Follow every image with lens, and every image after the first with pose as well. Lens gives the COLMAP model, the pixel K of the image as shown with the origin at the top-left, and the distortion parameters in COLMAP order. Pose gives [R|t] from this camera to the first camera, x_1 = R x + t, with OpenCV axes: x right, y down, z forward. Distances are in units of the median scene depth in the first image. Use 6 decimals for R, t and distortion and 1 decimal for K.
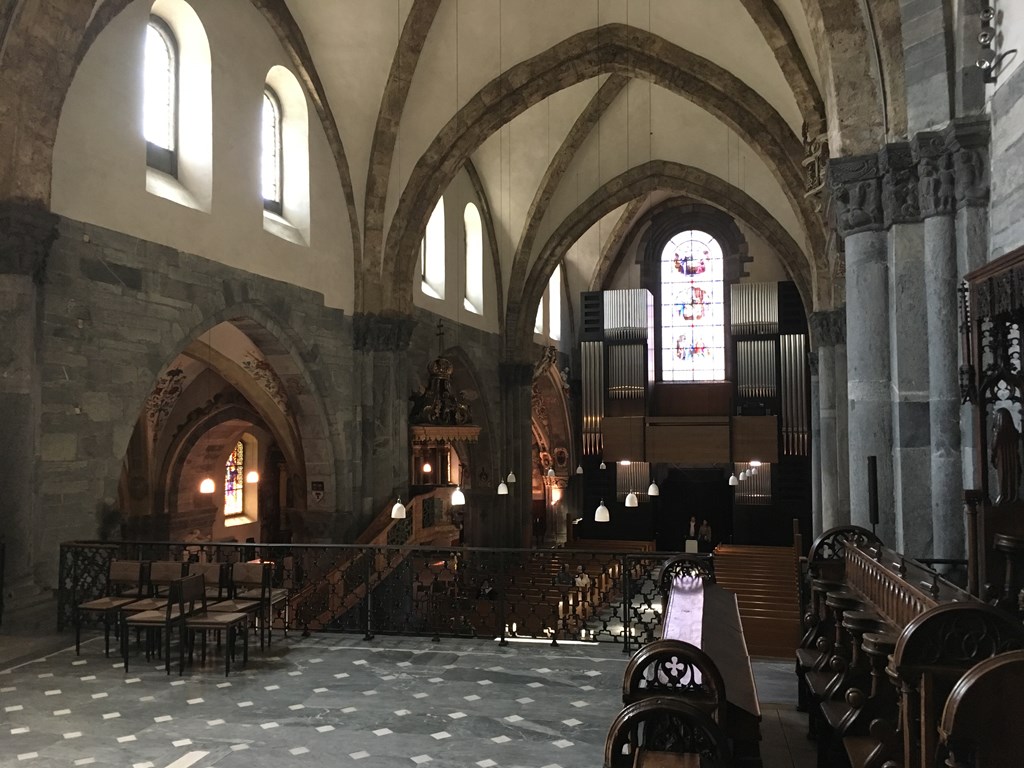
lens RADIAL K [[869.8, 0, 510.4], [0, 869.8, 381.4], [0, 0, 1]] dist [0.081473, -0.110202]
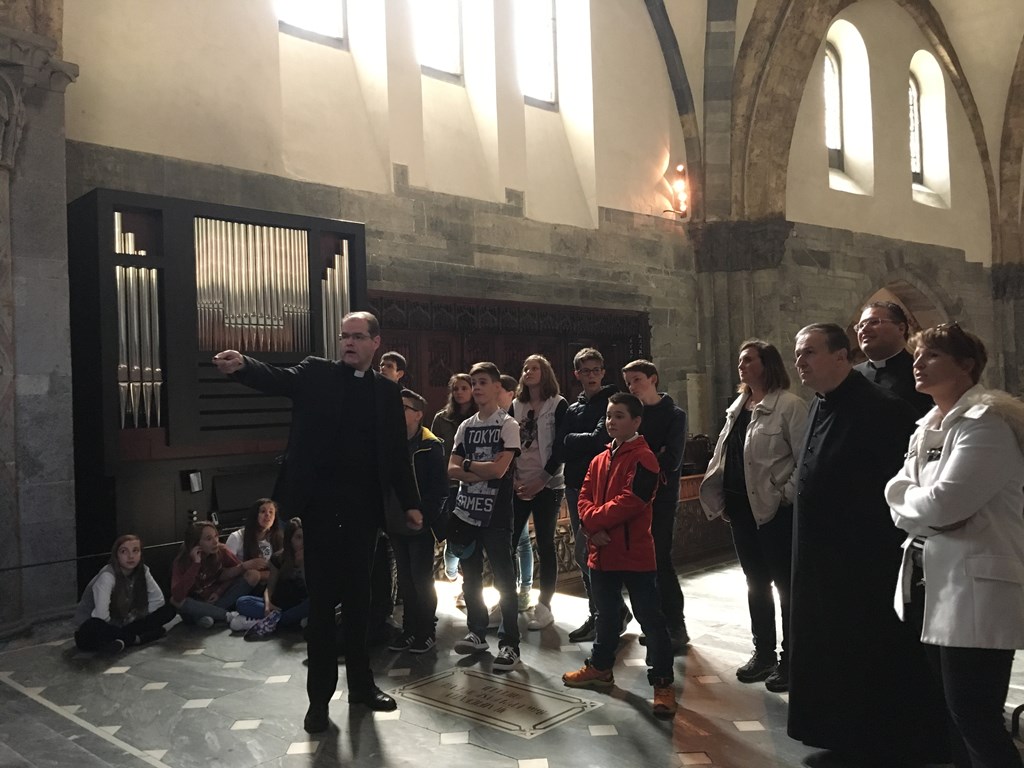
lens RADIAL K [[869.8, 0, 510.0], [0, 869.8, 391.2], [0, 0, 1]] dist [0.081473, -0.110202]
pose [[0.823933, -0.032144, -0.565775, -0.061776], [0.063457, 0.997344, 0.035749, -0.001490], [0.563123, -0.065358, 0.823784, -0.206069]]
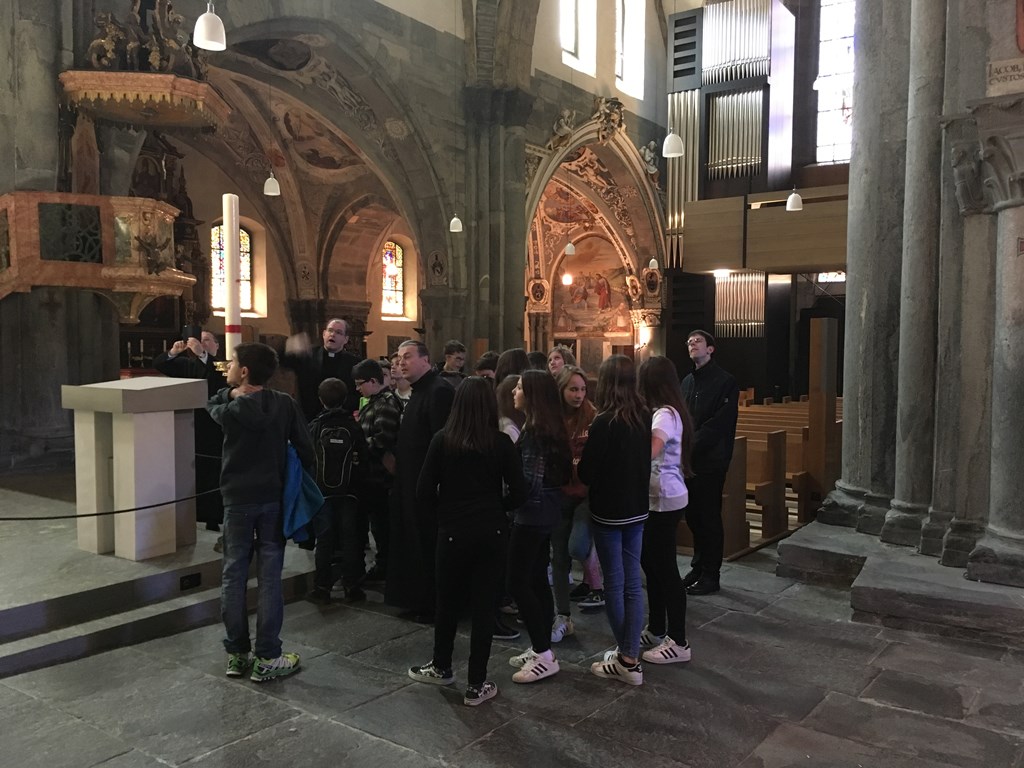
lens RADIAL K [[869.8, 0, 512.4], [0, 869.8, 387.6], [0, 0, 1]] dist [0.081473, -0.110202]
pose [[0.951805, 0.024041, -0.305761, 0.323884], [0.007787, 0.994707, 0.102452, 0.192355], [0.306605, -0.099896, 0.946580, 0.584596]]
